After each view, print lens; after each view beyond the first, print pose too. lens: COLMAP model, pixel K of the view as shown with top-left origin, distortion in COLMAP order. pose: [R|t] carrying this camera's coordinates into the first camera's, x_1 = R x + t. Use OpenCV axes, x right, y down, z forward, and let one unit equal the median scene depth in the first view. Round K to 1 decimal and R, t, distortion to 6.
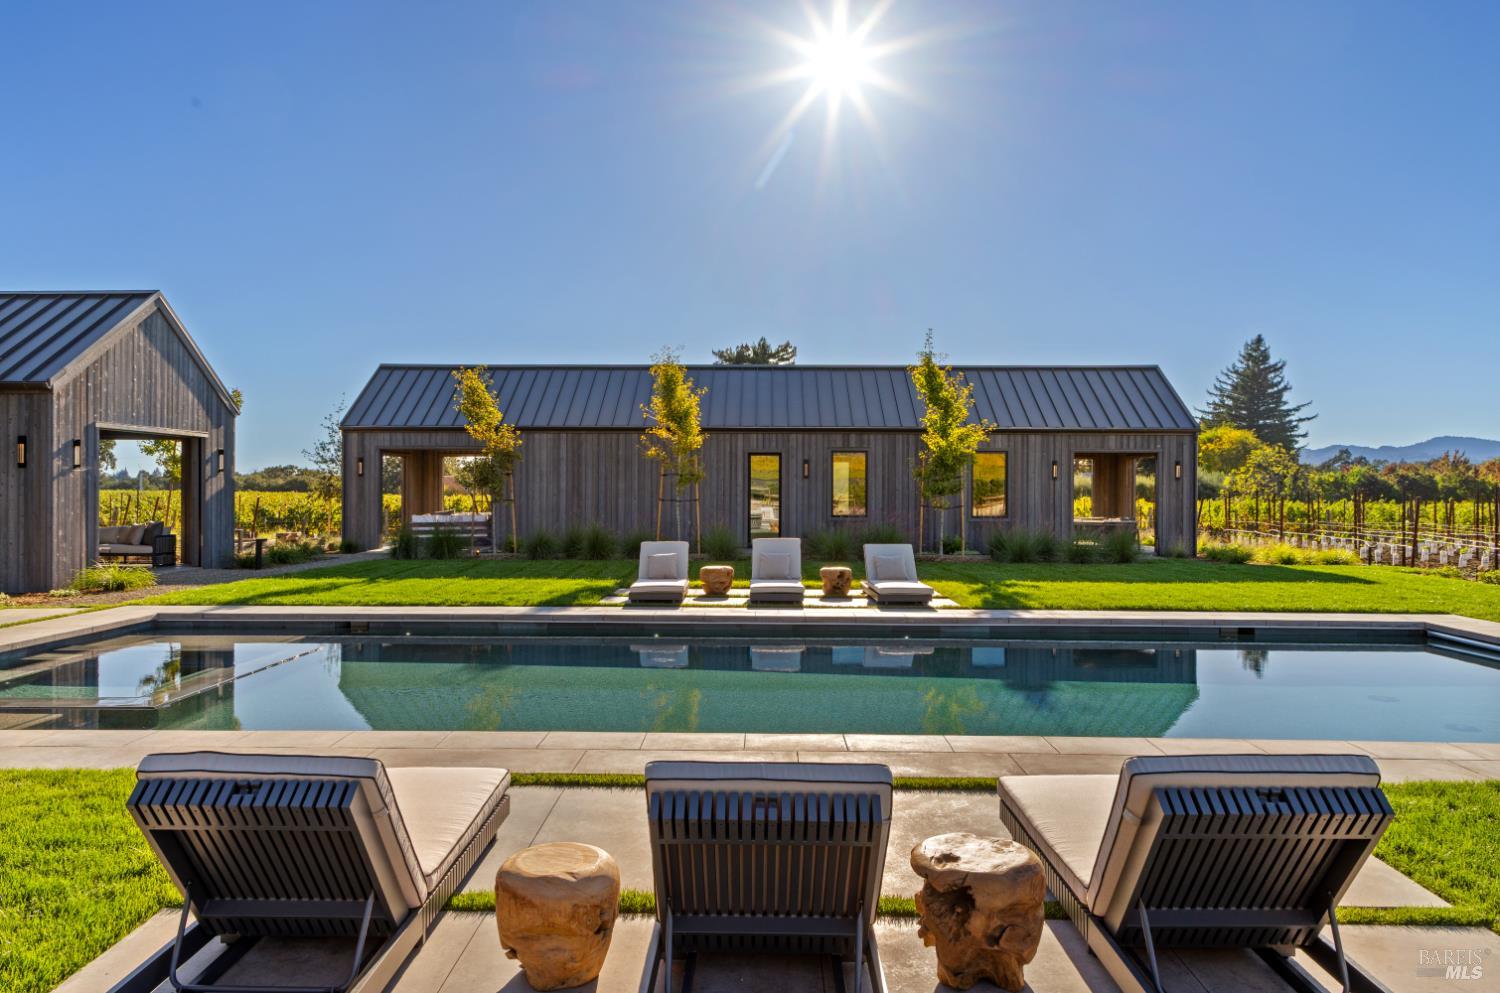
lens RADIAL K [[1041.6, 0, 748.2], [0, 1041.6, 503.0], [0, 0, 1]] dist [0.005986, -0.000315]
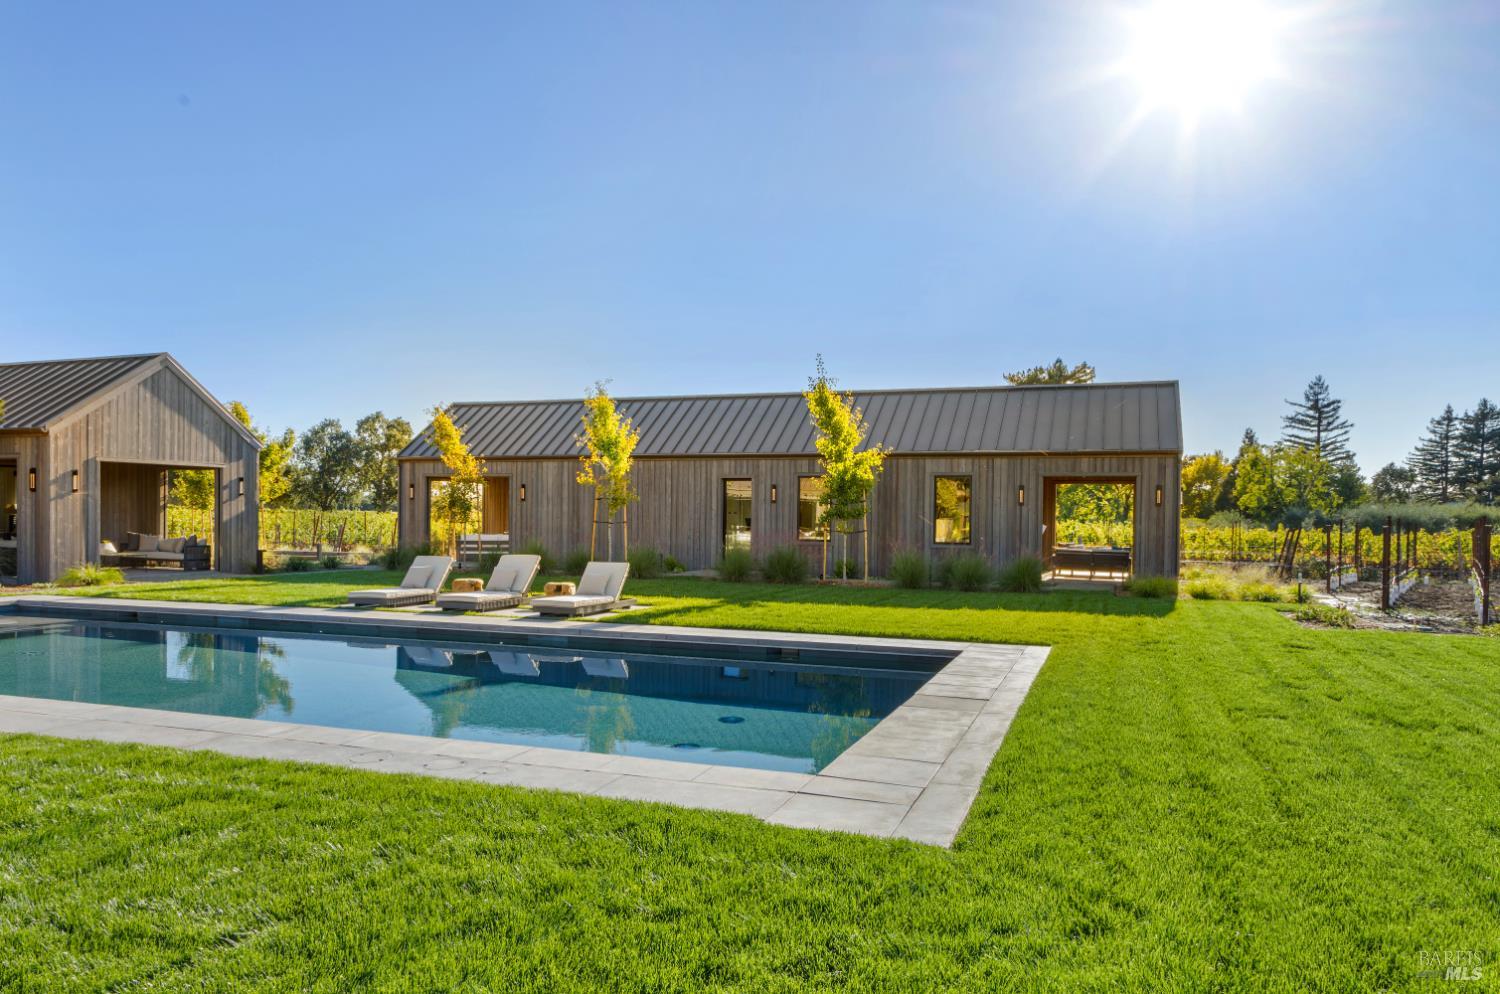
lens RADIAL K [[1060.9, 0, 753.0], [0, 1060.9, 485.3], [0, 0, 1]] dist [-0.008500, 0.002877]
pose [[0.946595, -0.002492, -0.322417, 0.422220], [-0.011441, 0.999081, -0.041313, 0.002482], [0.322223, 0.042795, 0.945696, 0.009060]]
